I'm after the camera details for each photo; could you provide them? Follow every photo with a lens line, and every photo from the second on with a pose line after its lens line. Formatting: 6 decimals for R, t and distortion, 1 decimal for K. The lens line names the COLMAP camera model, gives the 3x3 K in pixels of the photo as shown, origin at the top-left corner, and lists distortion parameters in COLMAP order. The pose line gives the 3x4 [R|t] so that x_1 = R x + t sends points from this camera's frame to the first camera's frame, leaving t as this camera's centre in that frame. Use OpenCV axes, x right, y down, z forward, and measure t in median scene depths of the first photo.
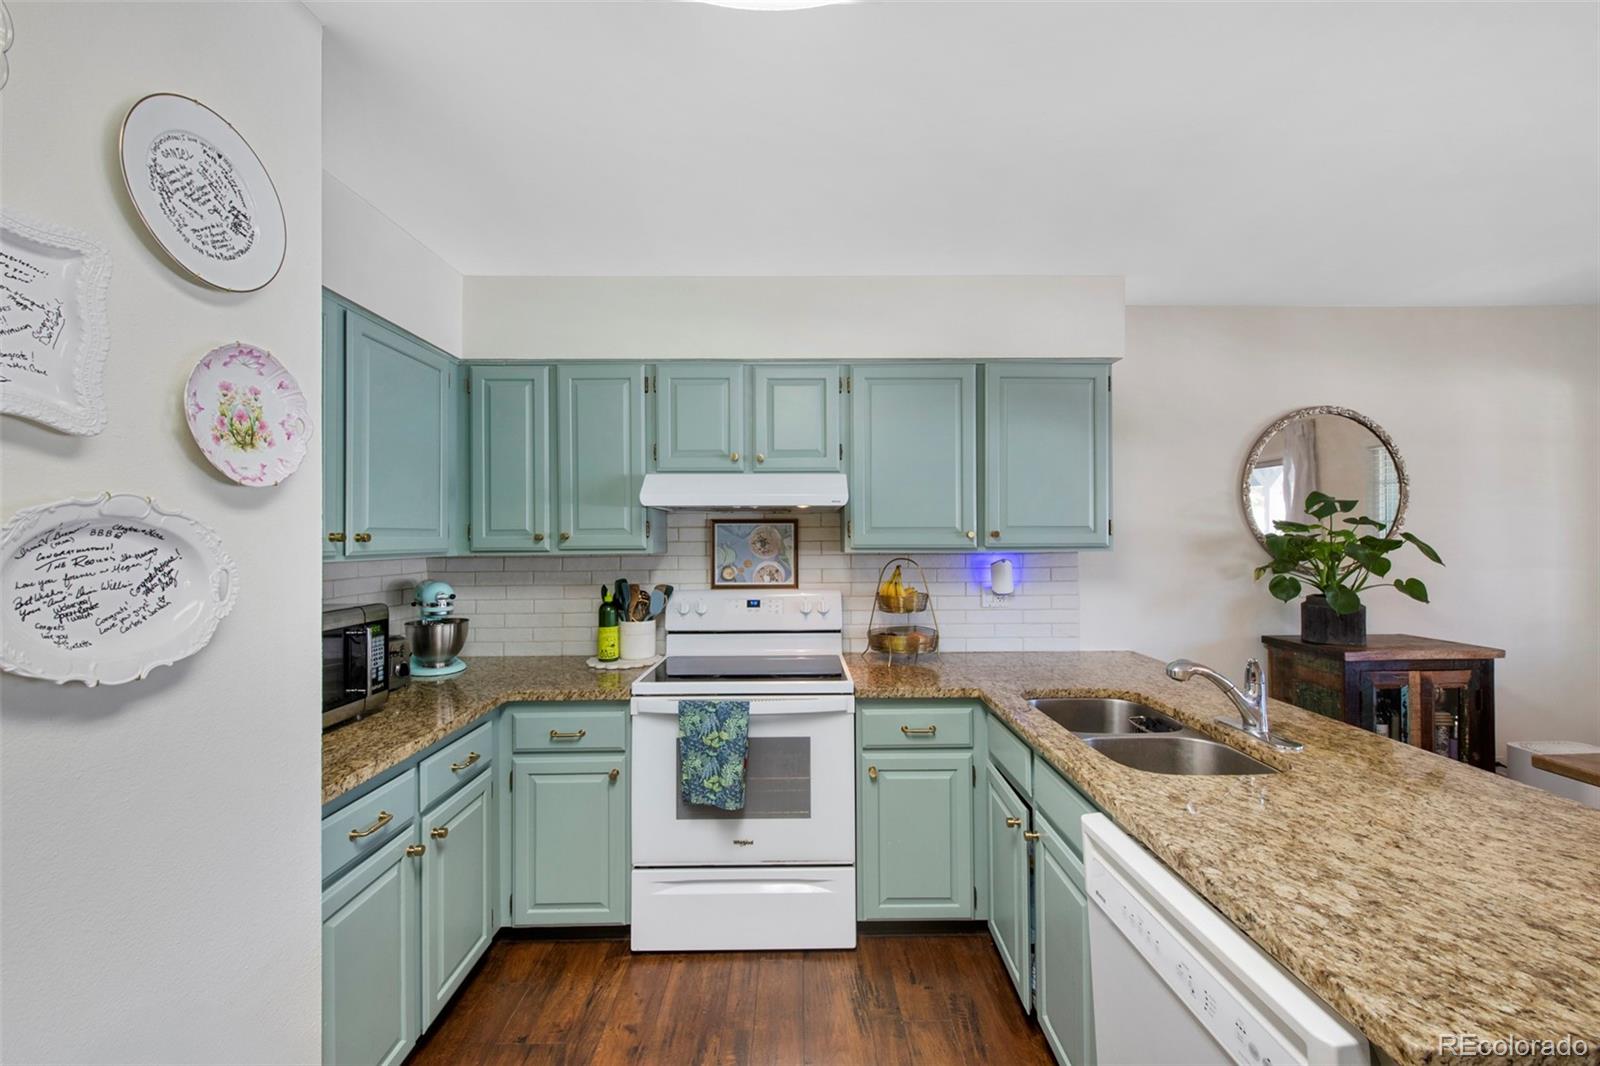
lens RADIAL K [[628.3, 0, 804.3], [0, 628.3, 533.2], [0, 0, 1]] dist [-0.000430, -0.000645]
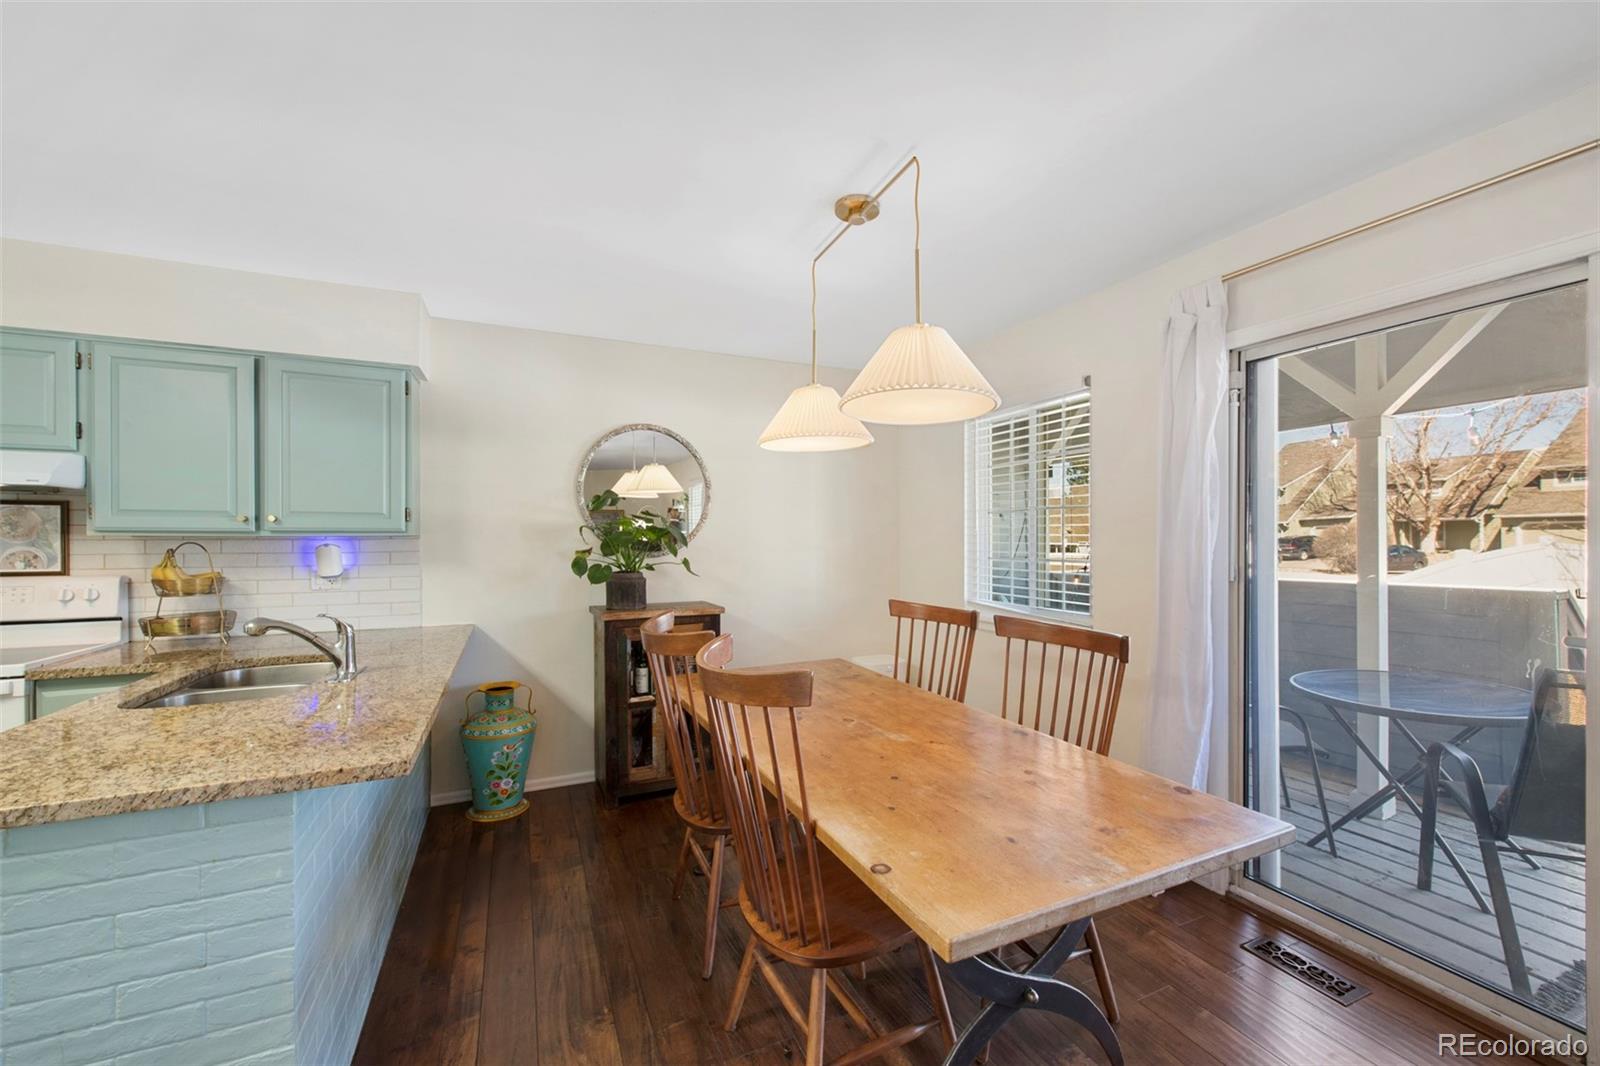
lens RADIAL K [[629.5, 0, 804.7], [0, 629.5, 539.3], [0, 0, 1]] dist [-0.001049, -0.000453]
pose [[0.913987, 0.003287, 0.405730, 0.702579], [-0.006422, 0.999959, 0.006366, 0.024387], [-0.405692, -0.008424, 0.913971, -0.343501]]
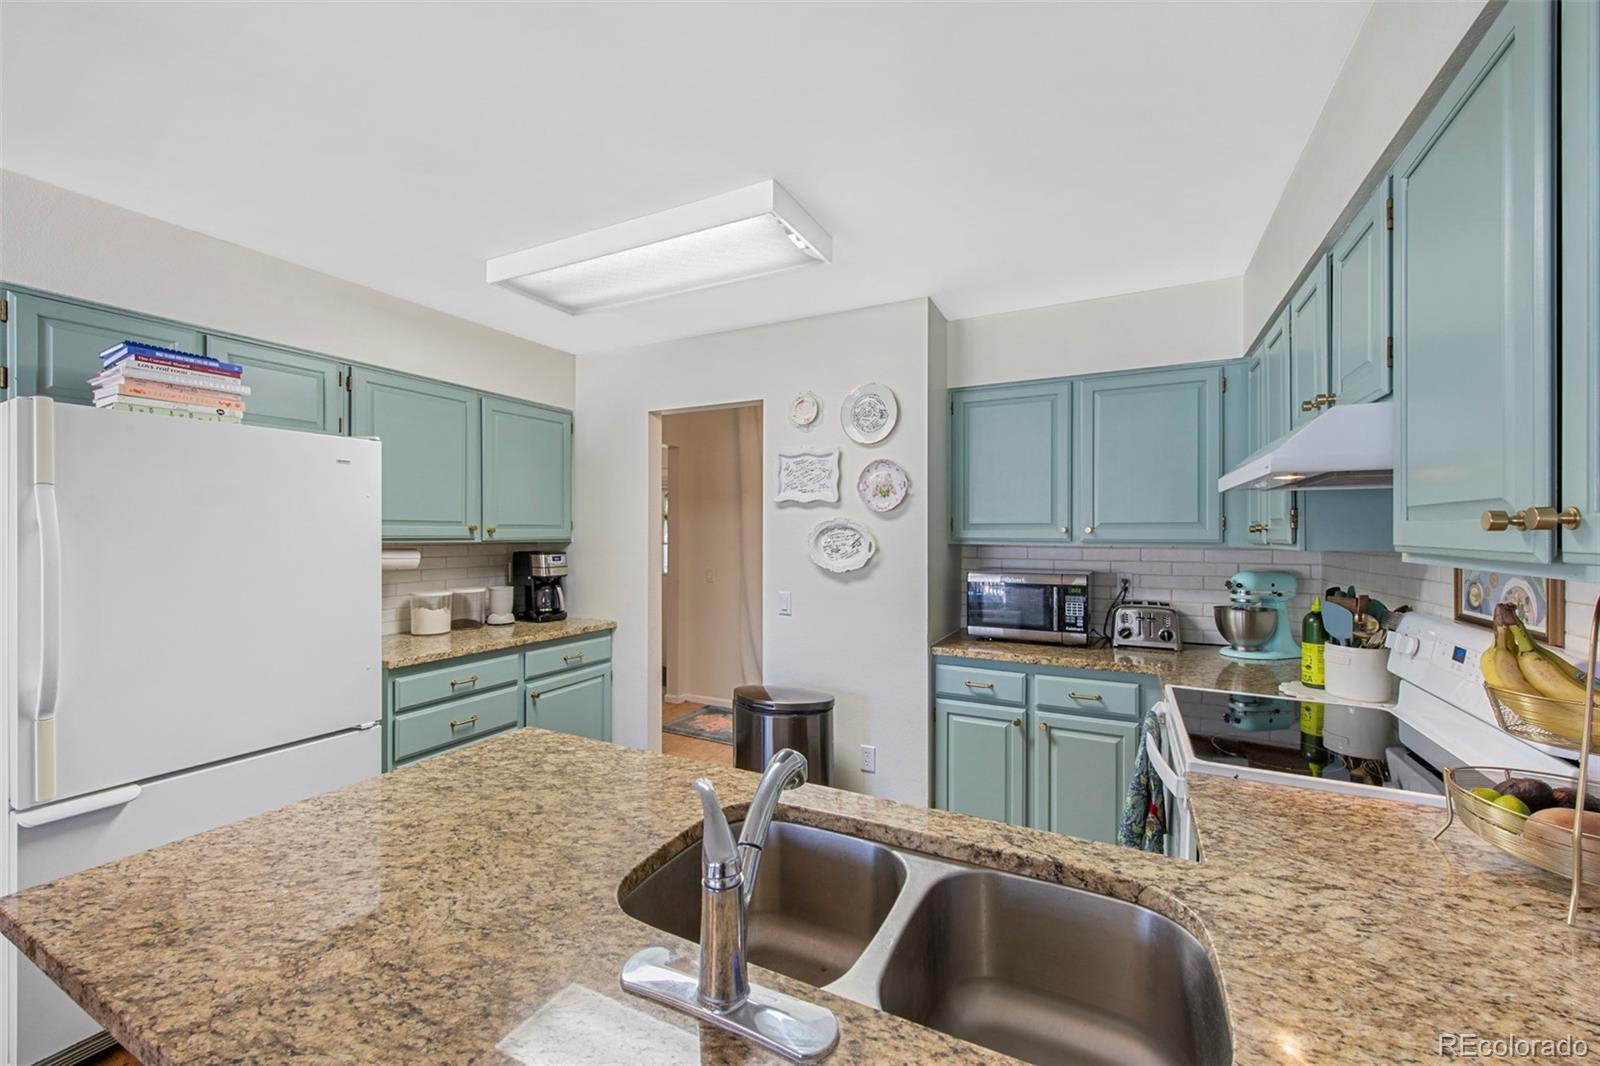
lens RADIAL K [[624.3, 0, 802.1], [0, 624.3, 533.4], [0, 0, 1]] dist [-0.001266, -0.000616]
pose [[-0.462082, 0.005206, -0.886822, 0.714661], [0.007664, 0.999969, 0.001877, 0.005212], [0.886804, -0.005929, -0.462108, 0.835718]]
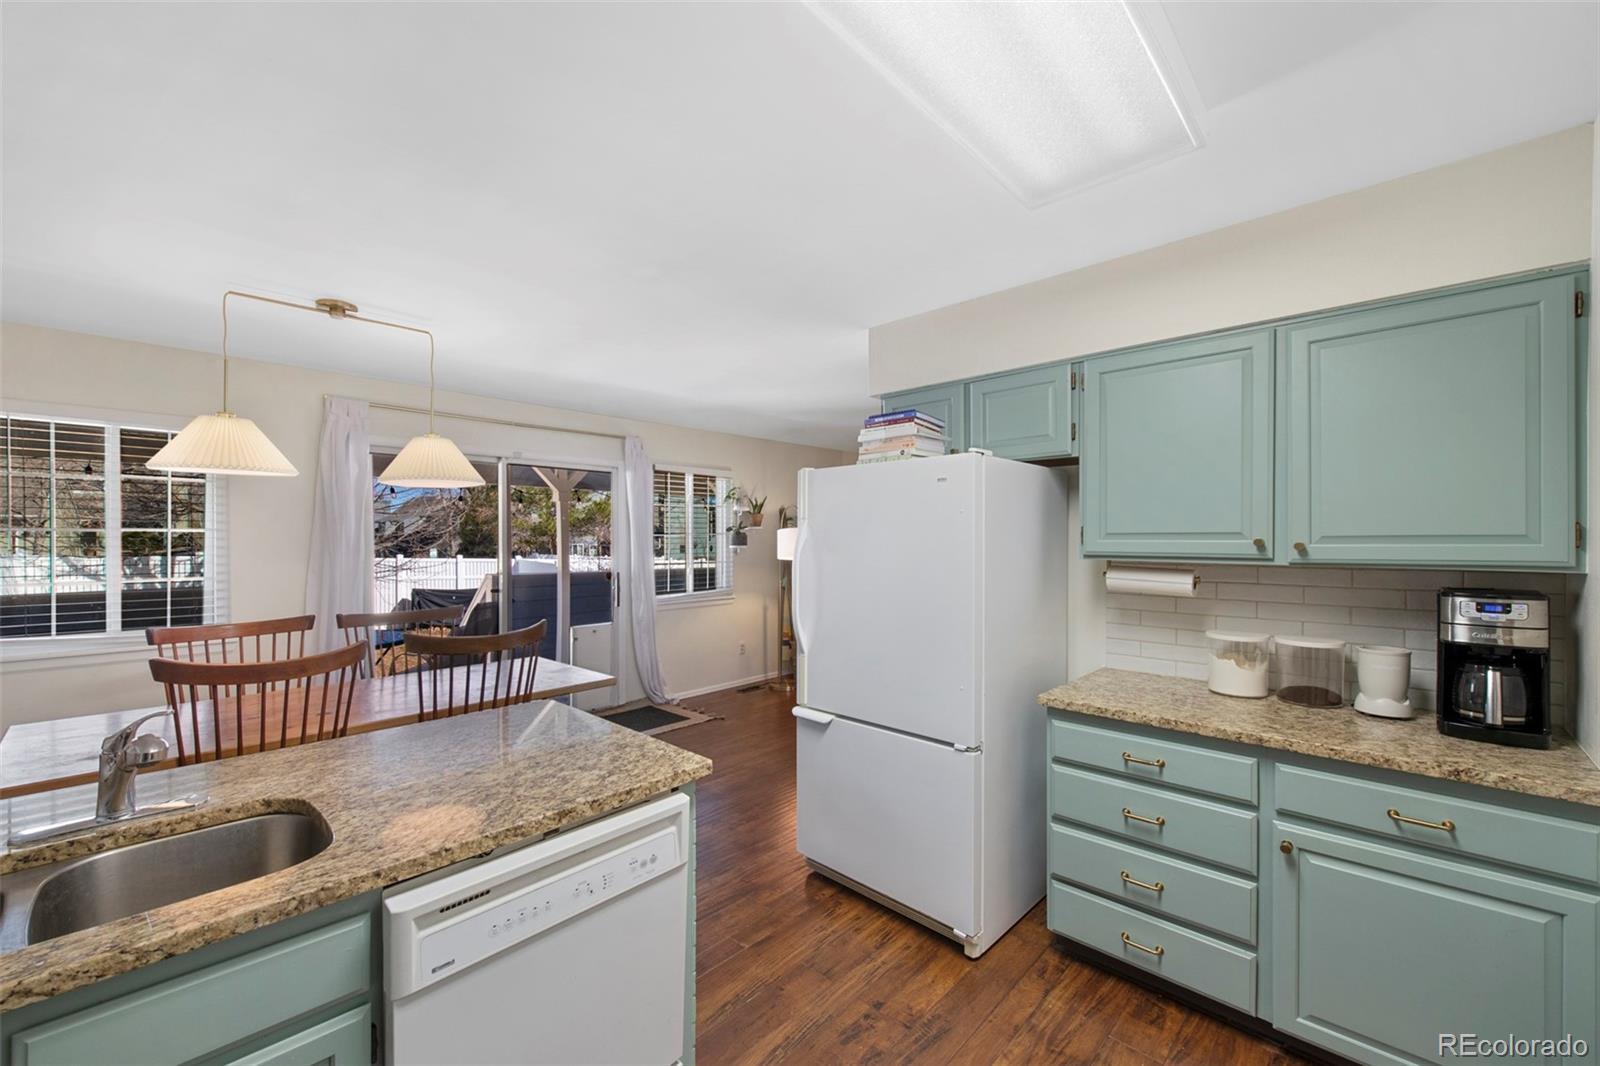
lens RADIAL K [[637.5, 0, 799.4], [0, 637.5, 536.7], [0, 0, 1]] dist [-0.000226, -0.000223]
pose [[-0.718617, 0.008187, 0.695358, -0.256706], [-0.001554, 0.999909, -0.013378, -0.003636], [-0.695404, -0.010694, -0.718539, 0.662304]]
